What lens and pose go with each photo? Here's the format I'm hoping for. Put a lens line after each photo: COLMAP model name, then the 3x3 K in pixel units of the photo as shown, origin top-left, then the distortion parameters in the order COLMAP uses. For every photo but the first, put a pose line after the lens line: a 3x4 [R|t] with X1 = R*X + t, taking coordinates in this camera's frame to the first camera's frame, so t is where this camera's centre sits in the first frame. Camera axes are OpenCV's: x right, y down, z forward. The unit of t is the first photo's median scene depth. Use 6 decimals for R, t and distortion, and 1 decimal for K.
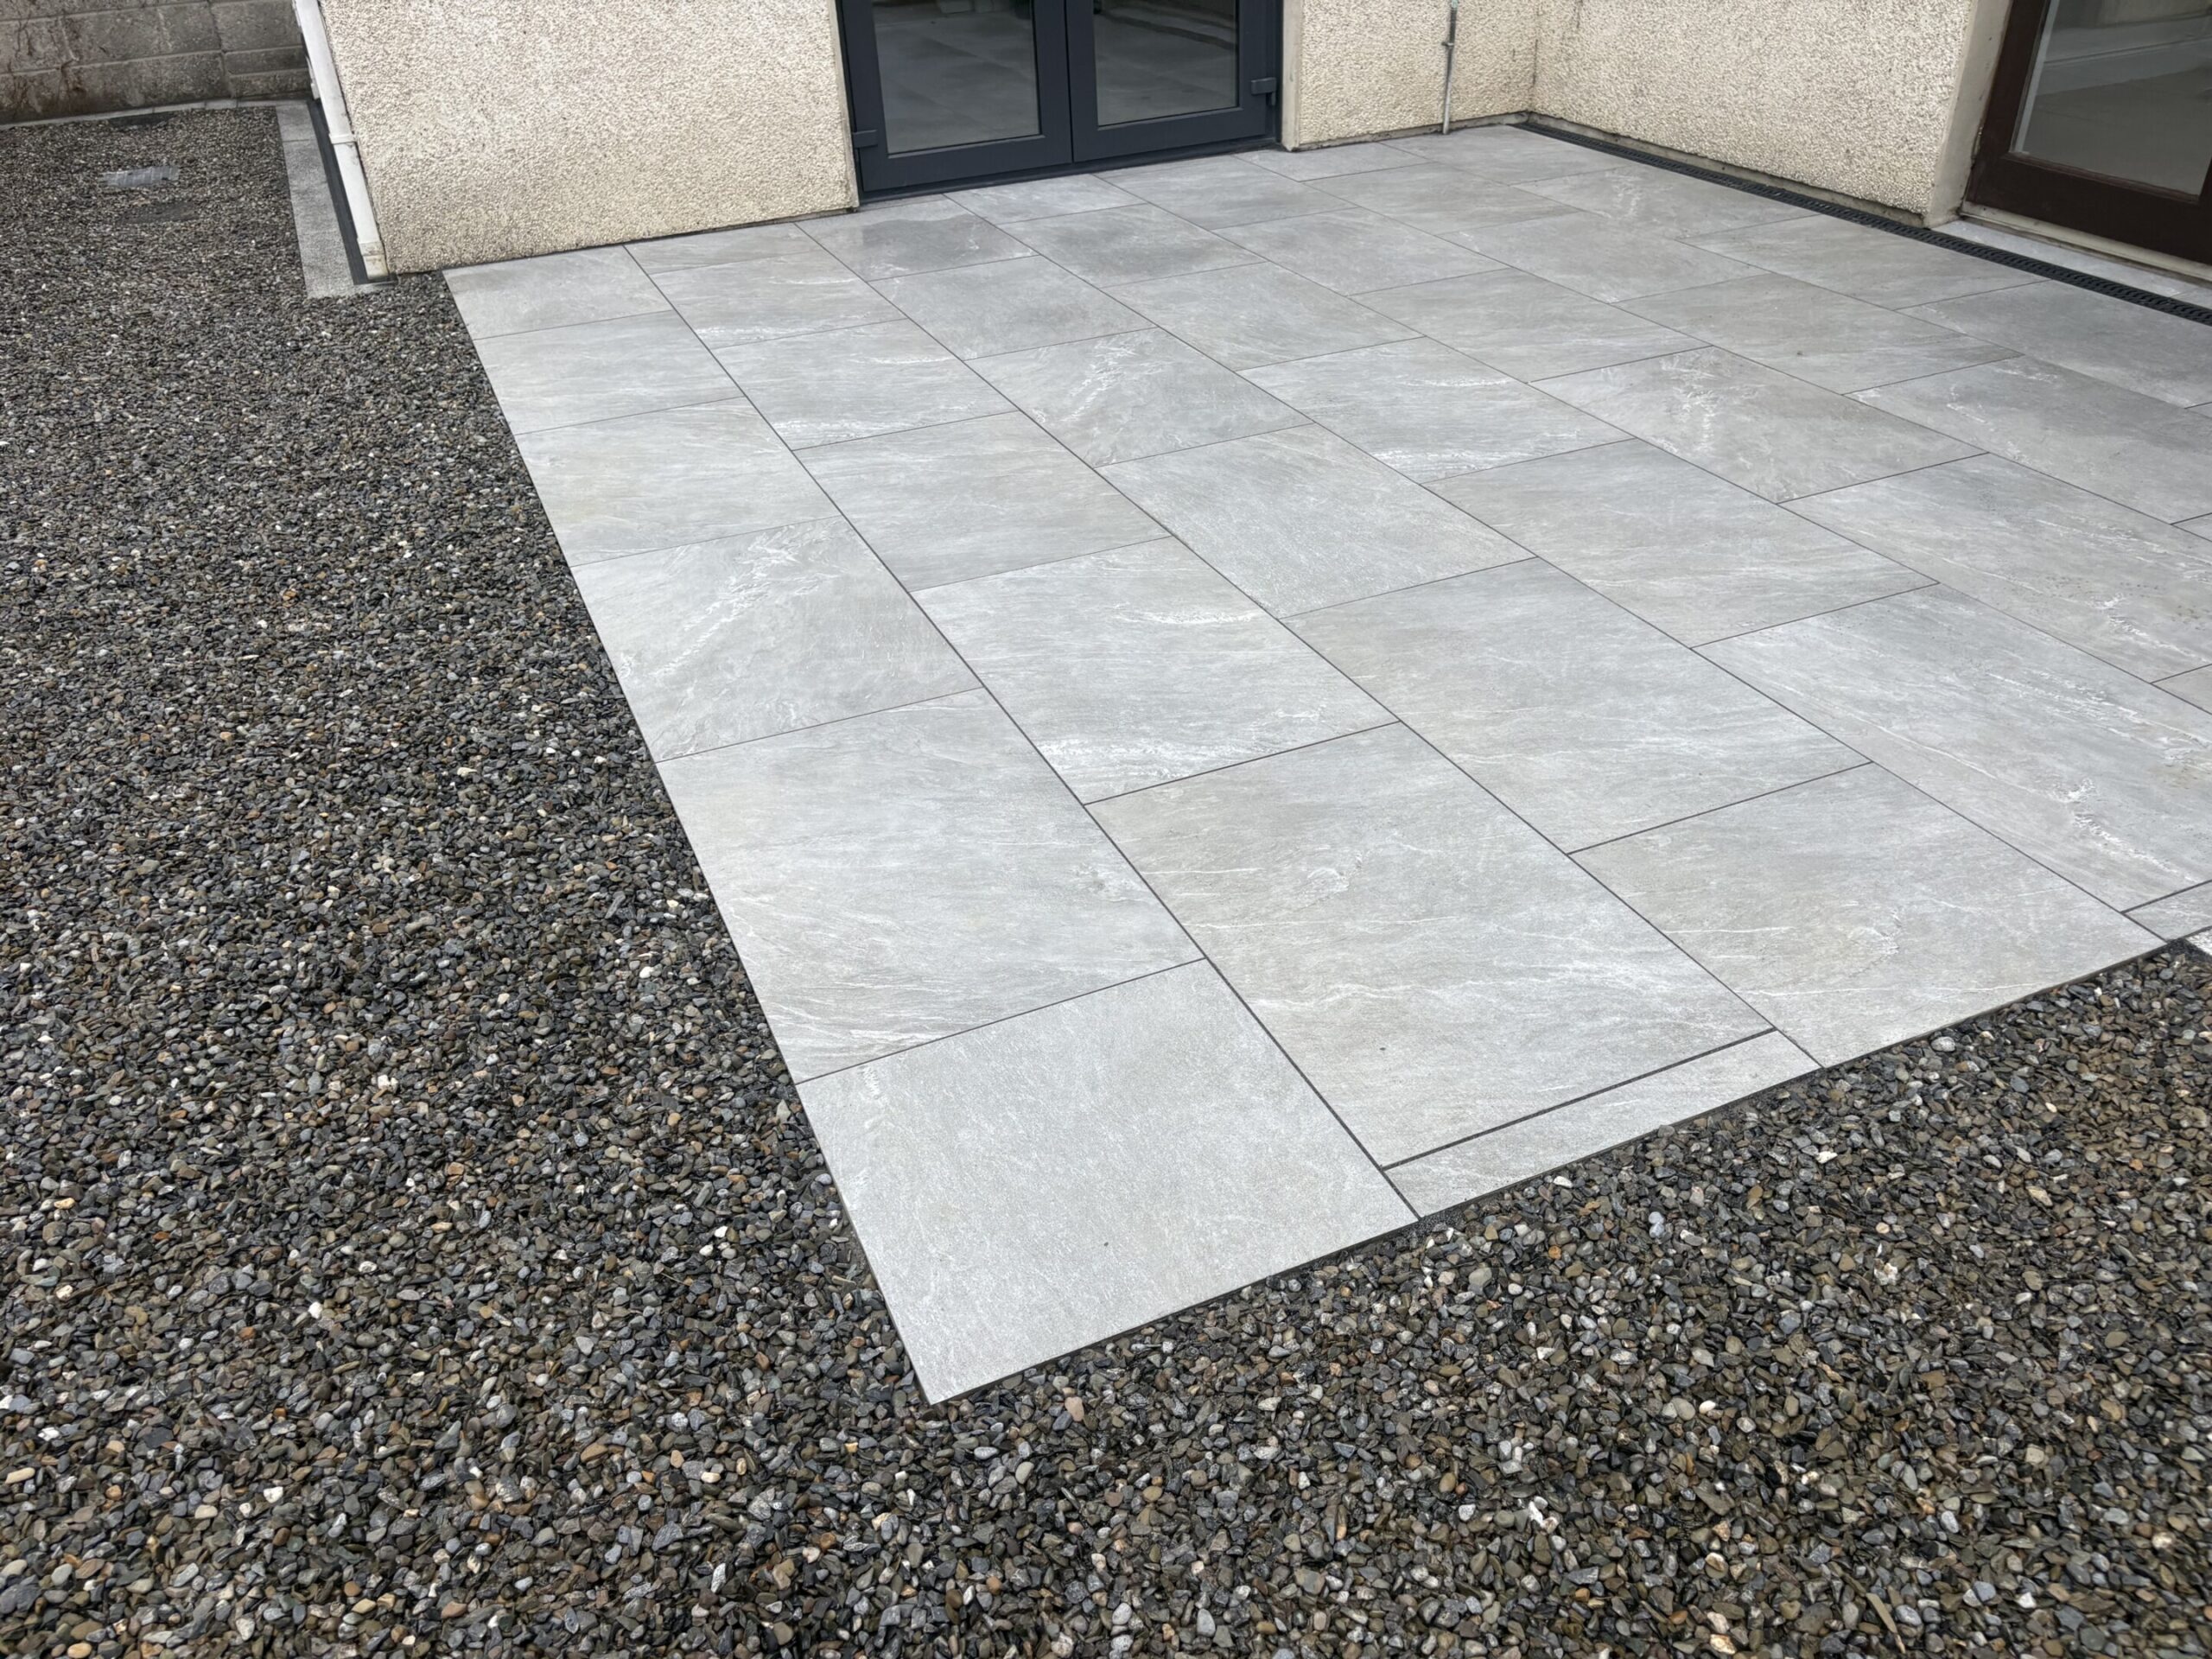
lens RADIAL K [[1692.4, 0, 1096.1], [0, 1692.4, 826.8], [0, 0, 1]] dist [0.026094, 0.003531]
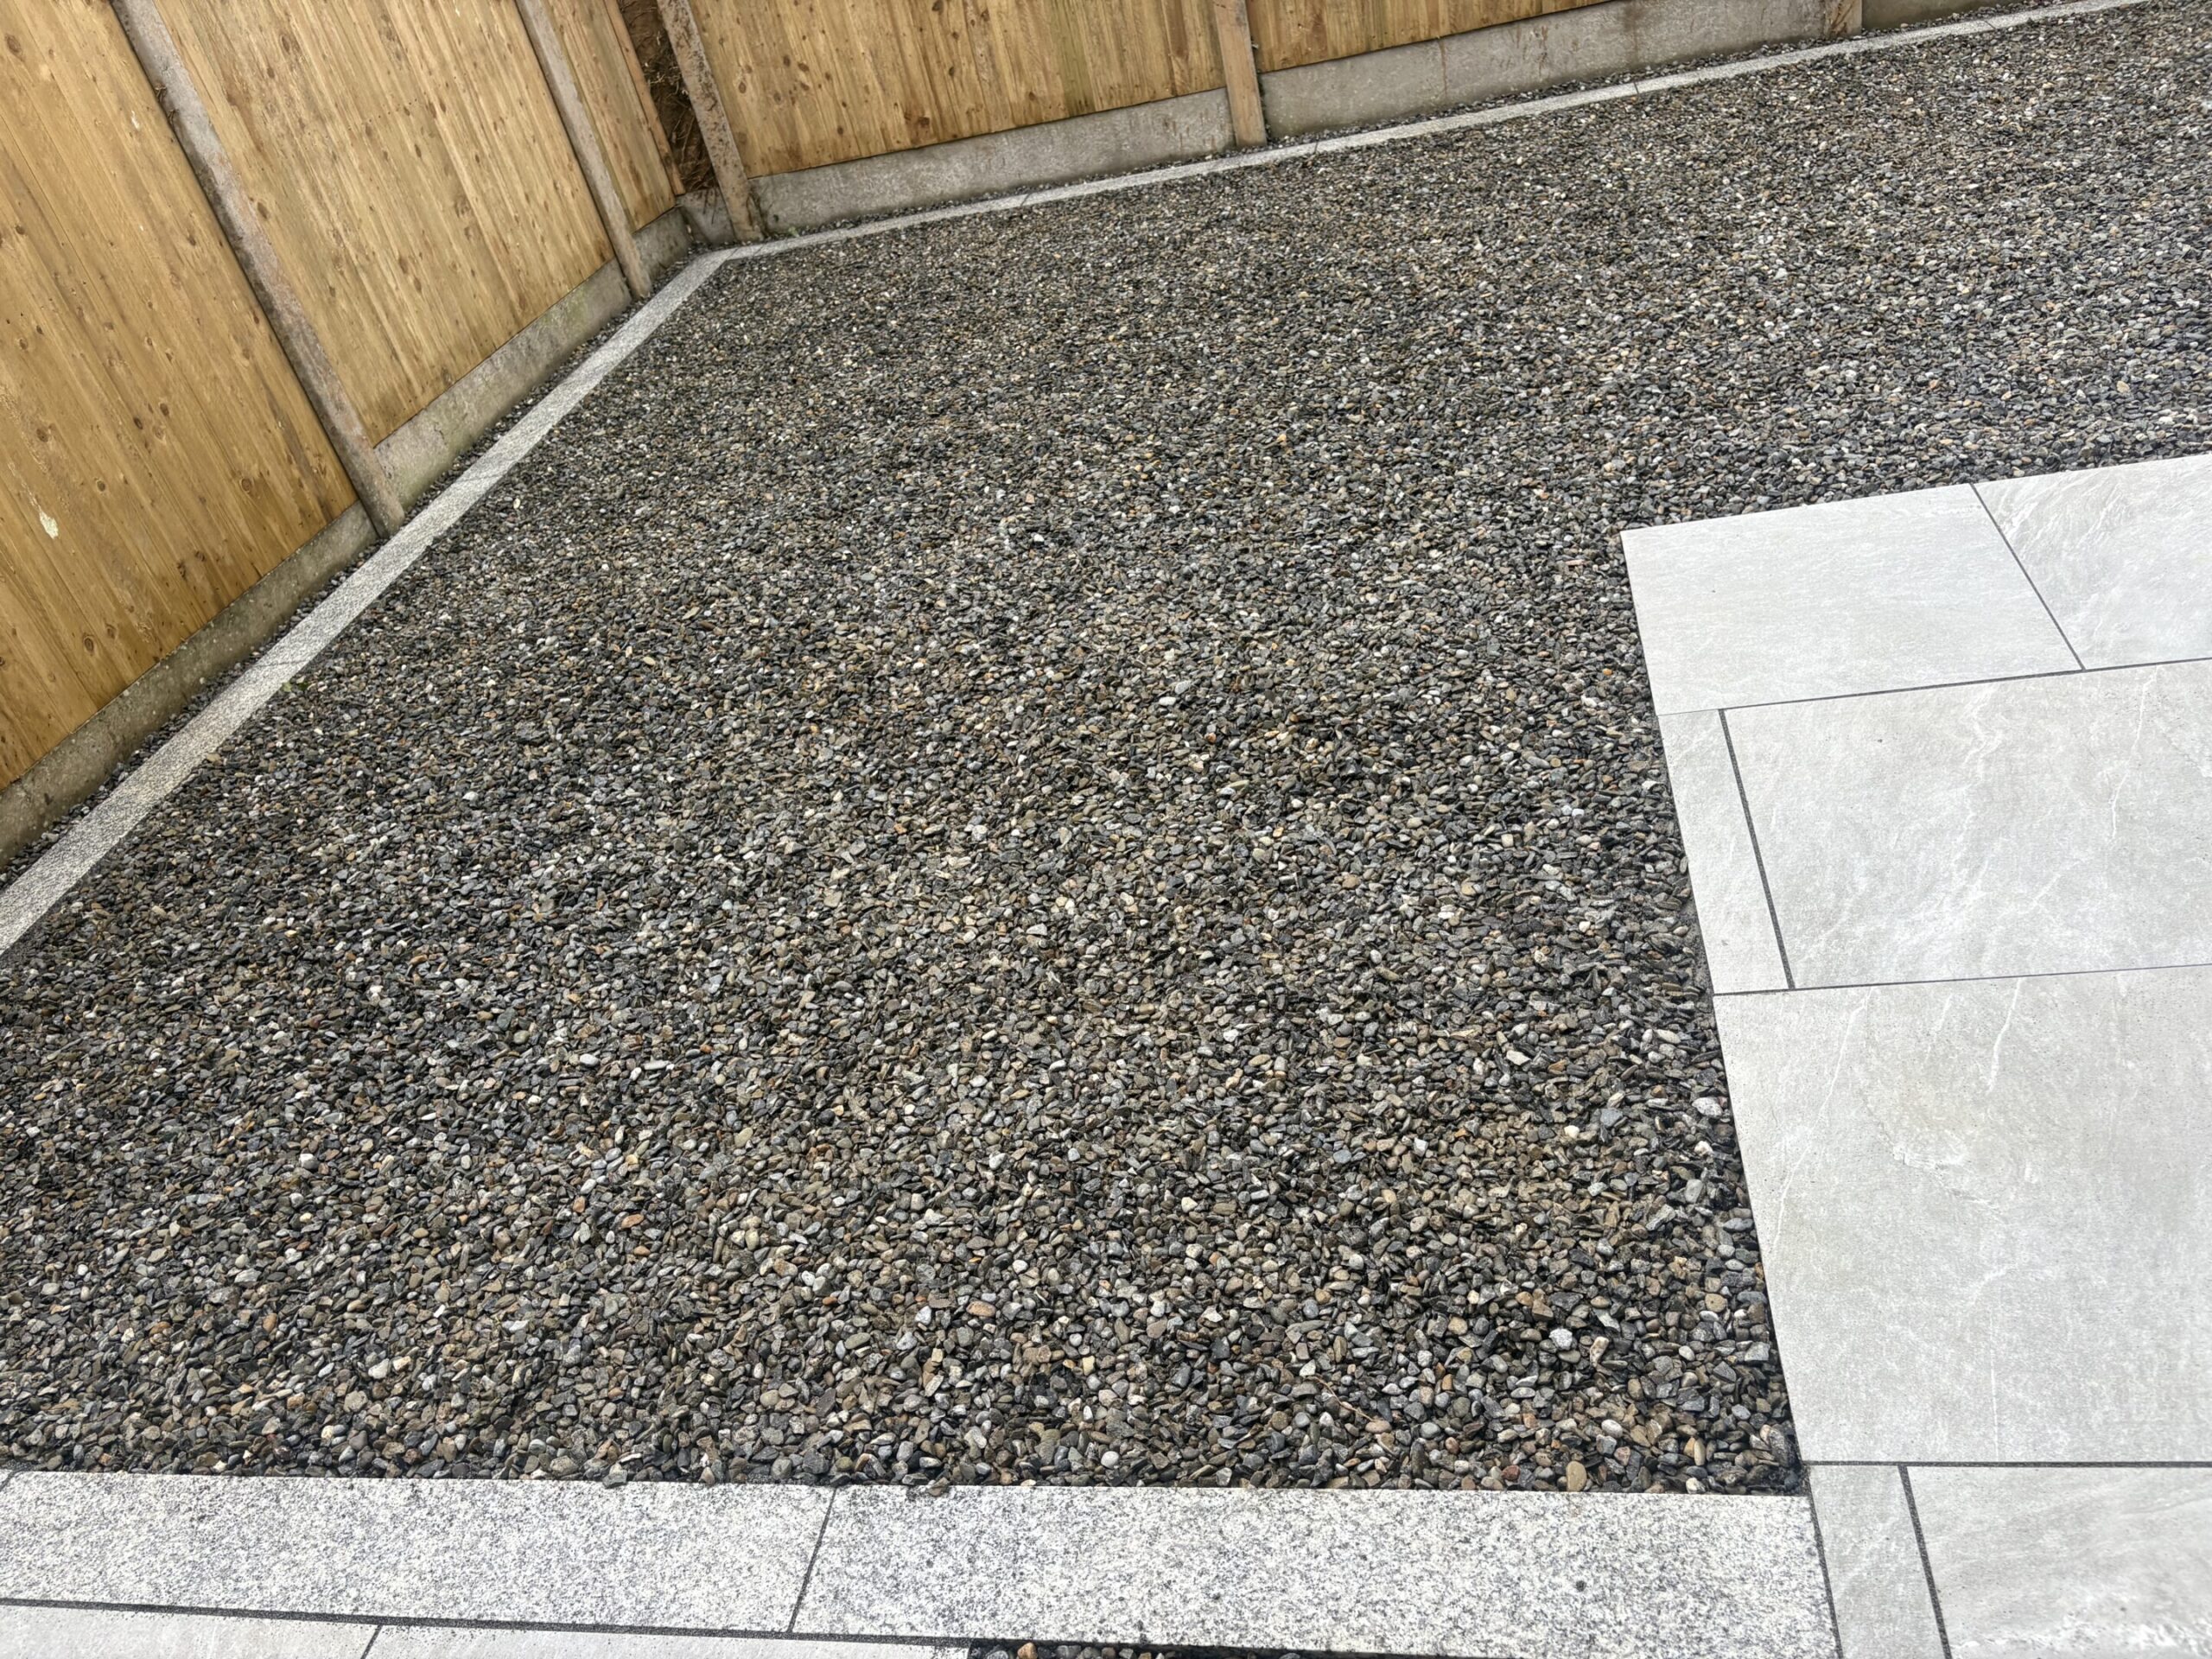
lens RADIAL K [[1678.5, 0, 1106.0], [0, 1678.5, 829.5], [0, 0, 1]] dist [0.037265, -0.000047]
pose [[-0.525134, 0.592845, -0.610548, 0.649756], [-0.252800, 0.576377, 0.777098, -0.309683], [0.812605, 0.562427, -0.152804, 0.495845]]
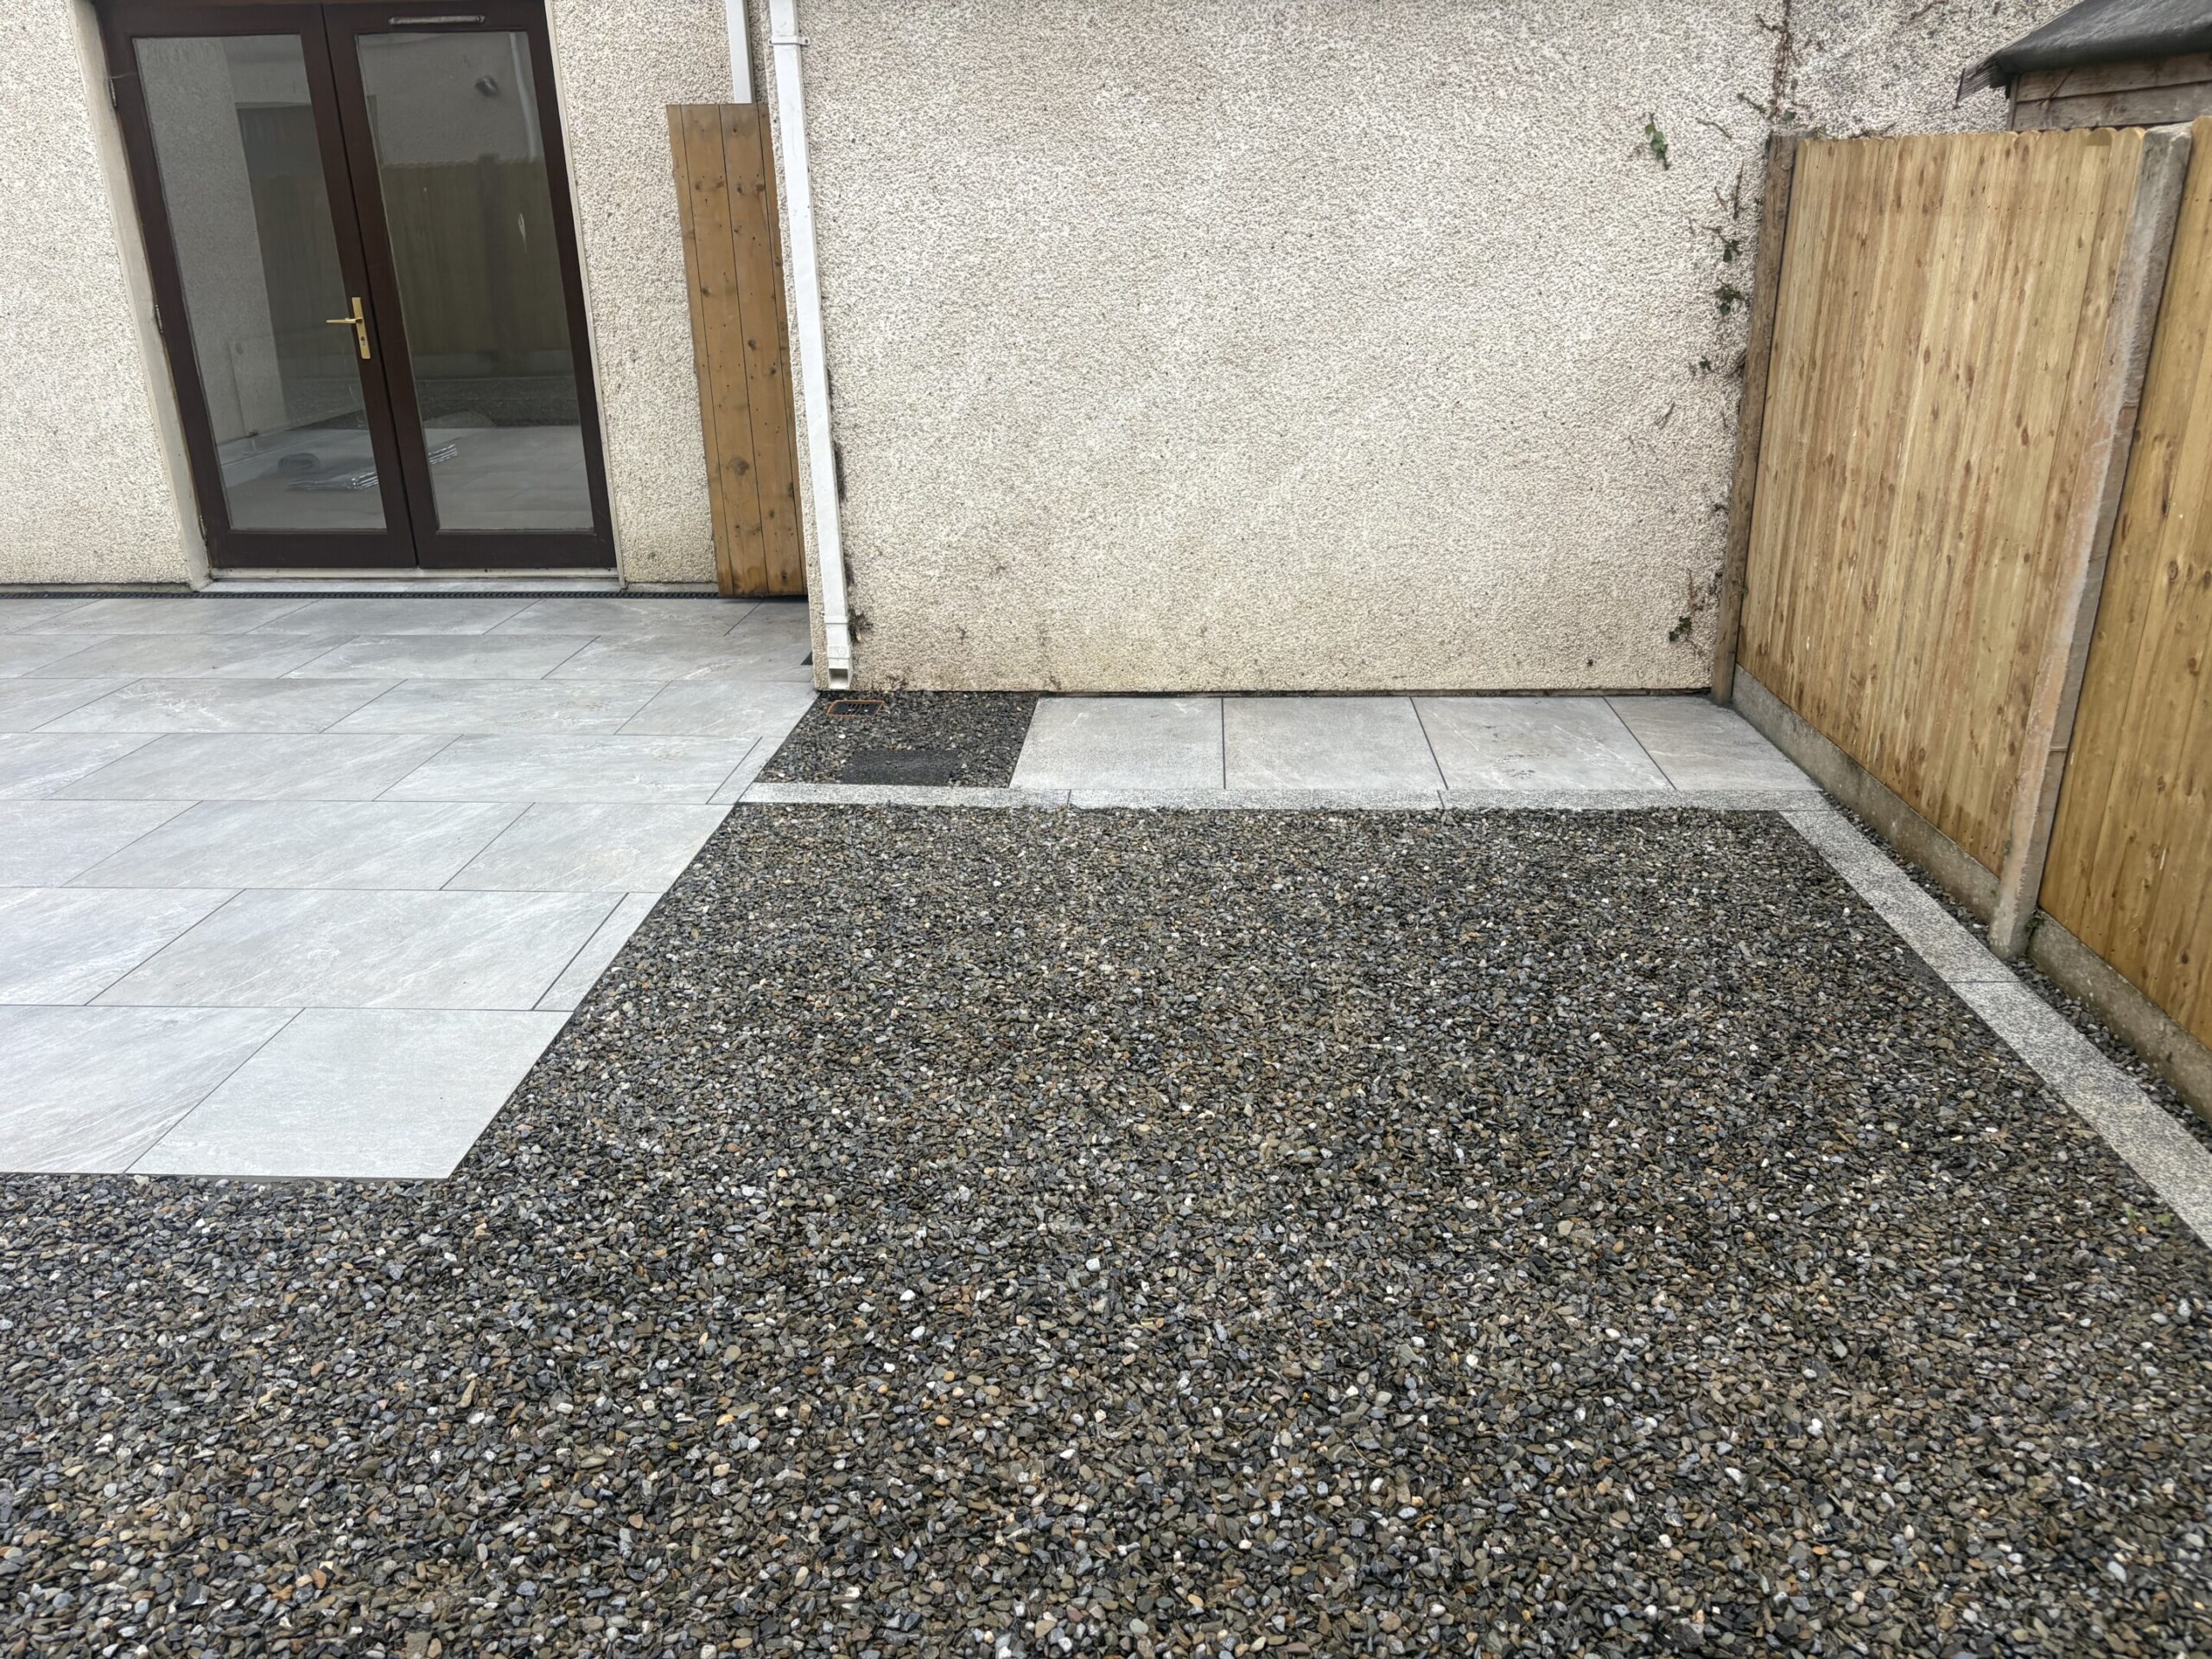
lens RADIAL K [[1659.1, 0, 1125.5], [0, 1659.1, 816.1], [0, 0, 1]] dist [0.063659, -0.080866]
pose [[0.440202, -0.286315, 0.851026, -0.516806], [0.488838, 0.871442, 0.040328, 0.143994], [-0.753166, 0.398262, 0.523572, -0.210171]]
